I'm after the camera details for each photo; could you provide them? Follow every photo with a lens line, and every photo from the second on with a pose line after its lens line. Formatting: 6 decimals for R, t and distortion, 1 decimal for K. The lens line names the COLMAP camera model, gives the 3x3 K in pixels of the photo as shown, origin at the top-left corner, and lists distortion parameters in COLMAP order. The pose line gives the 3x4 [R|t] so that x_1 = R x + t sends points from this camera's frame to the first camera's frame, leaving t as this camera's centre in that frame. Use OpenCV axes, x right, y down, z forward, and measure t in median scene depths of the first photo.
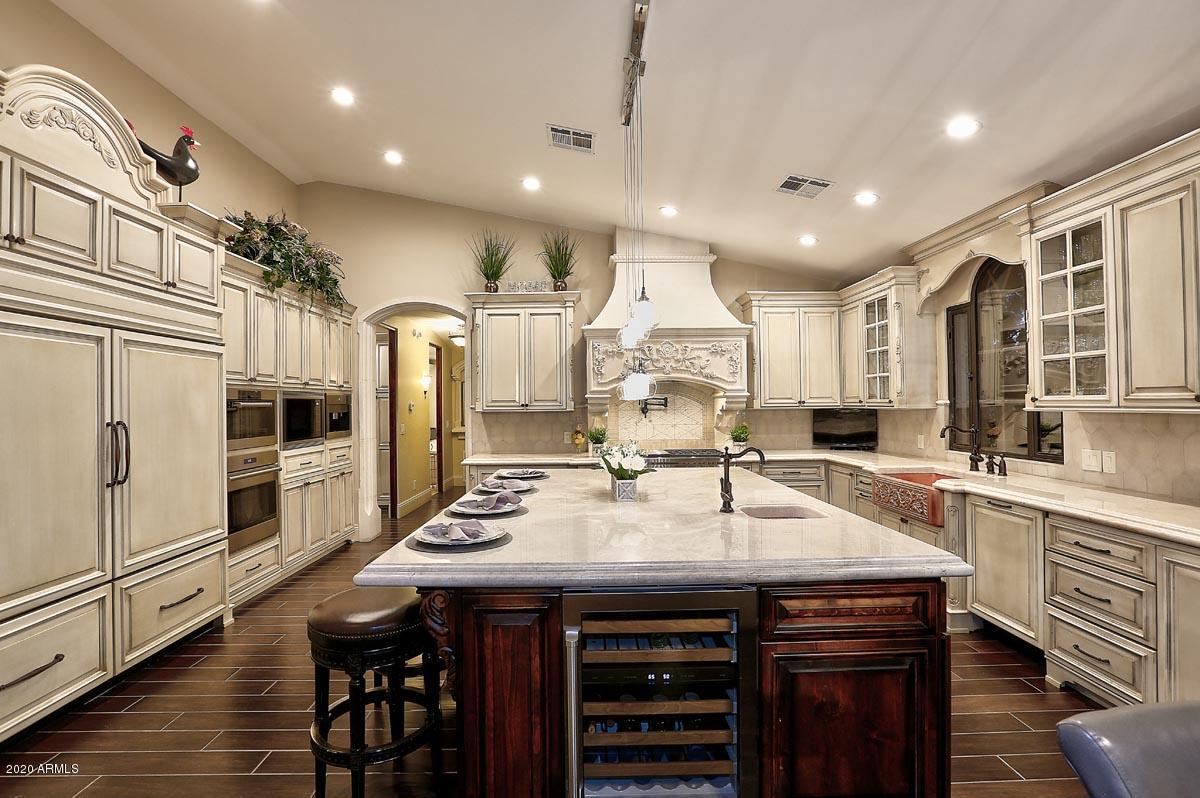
lens RADIAL K [[556.7, 0, 595.7], [0, 556.7, 398.4], [0, 0, 1]] dist [-0.051467, 0.018549]
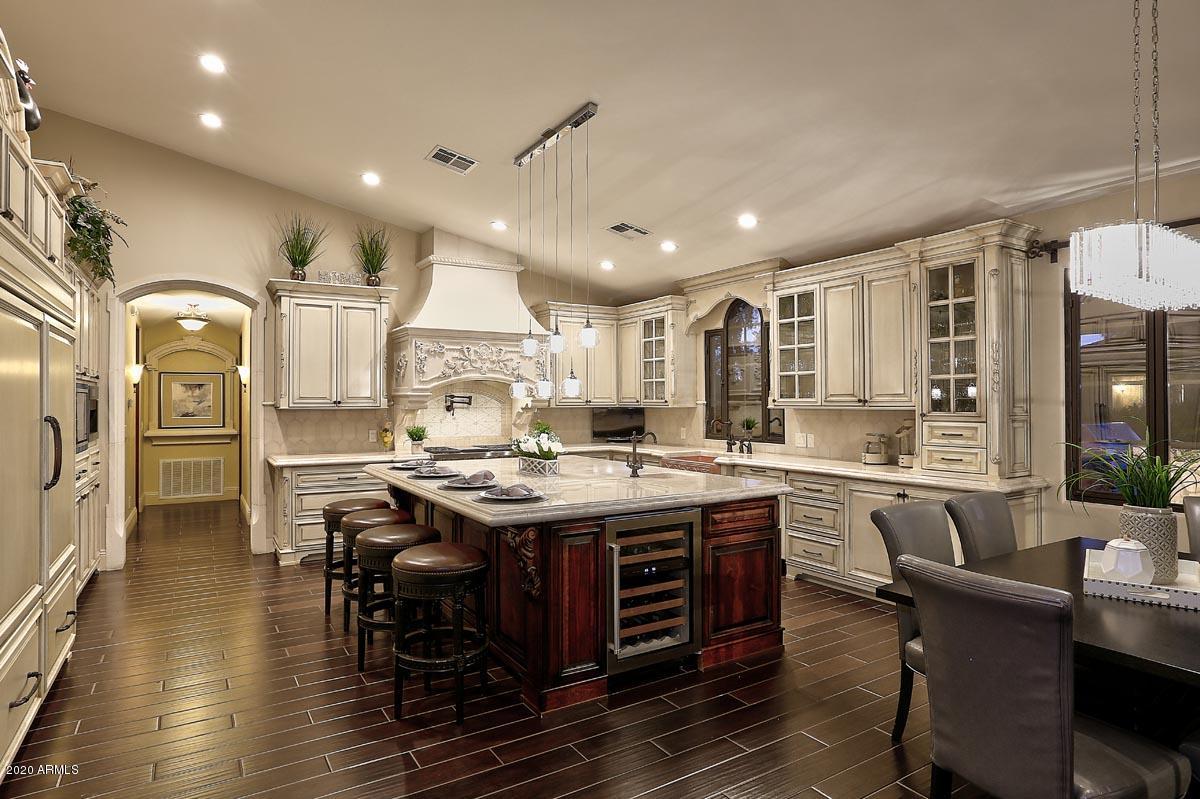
lens RADIAL K [[648.3, 0, 595.5], [0, 648.3, 394.5], [0, 0, 1]] dist [-0.063913, 0.000466]
pose [[0.862036, 0.013259, 0.506674, -0.365167], [-0.011347, 0.999912, -0.006862, 0.001629], [-0.506721, 0.000166, 0.862110, -0.205258]]
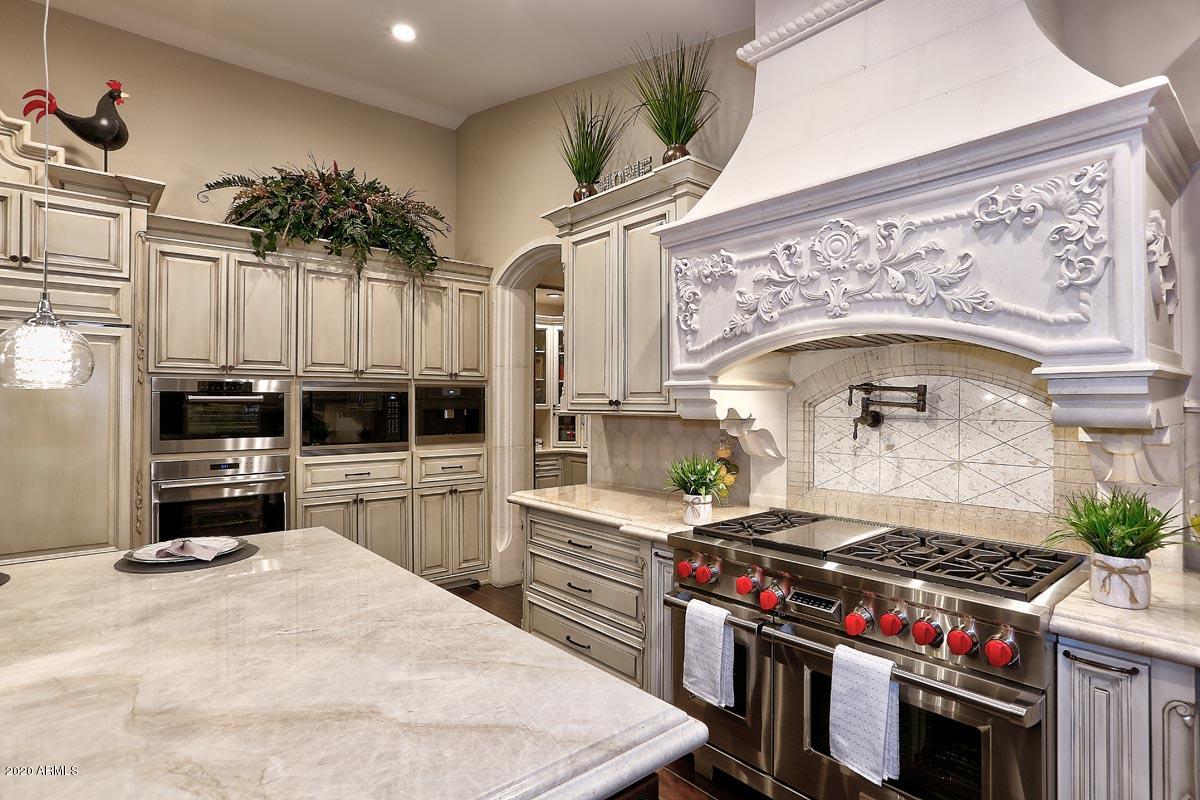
lens RADIAL K [[618.9, 0, 602.1], [0, 618.9, 396.8], [0, 0, 1]] dist [-0.033150, 0.018406]
pose [[0.632979, 0.003256, -0.774162, 0.385977], [0.001406, 0.999985, 0.005356, 0.004473], [0.774168, -0.004479, 0.632964, 0.751094]]
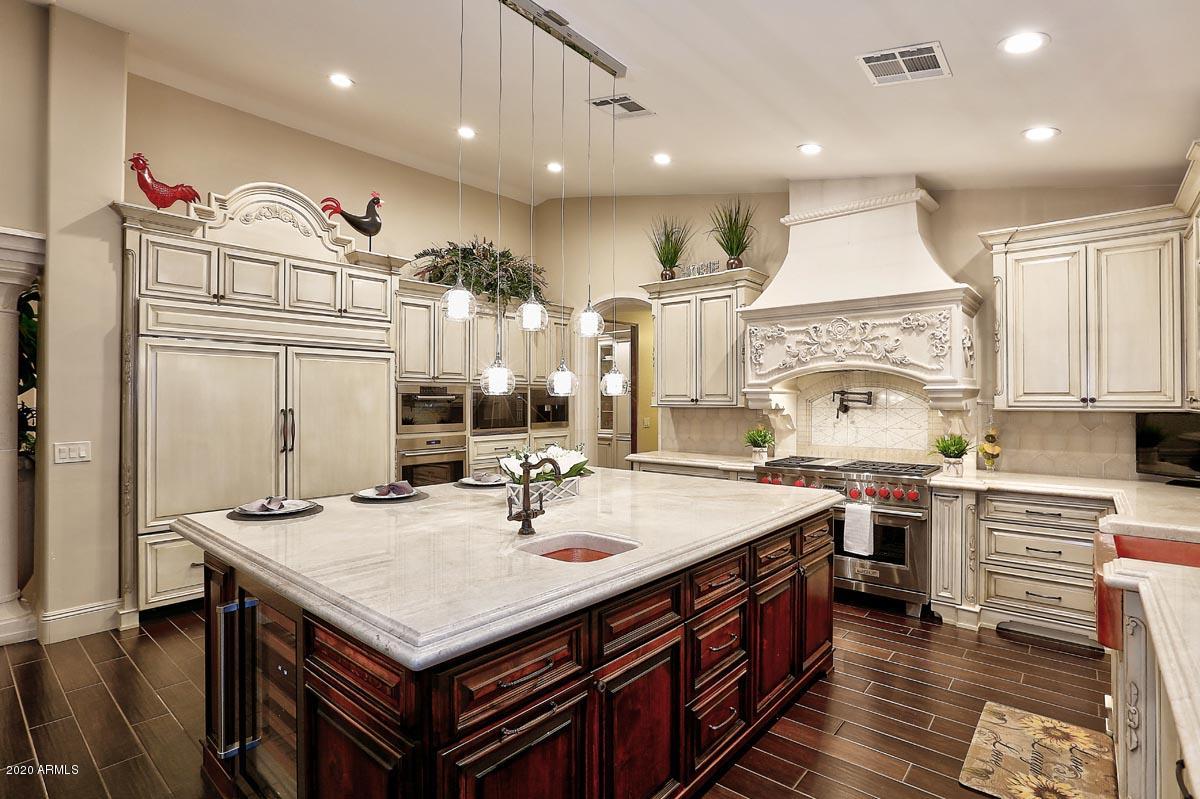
lens RADIAL K [[592.7, 0, 606.7], [0, 592.7, 397.2], [0, 0, 1]] dist [-0.026371, 0.000305]
pose [[0.750833, 0.007392, -0.660451, 0.491240], [0.000185, 0.999935, 0.011402, -0.004673], [0.660492, -0.008683, 0.750783, 0.213708]]
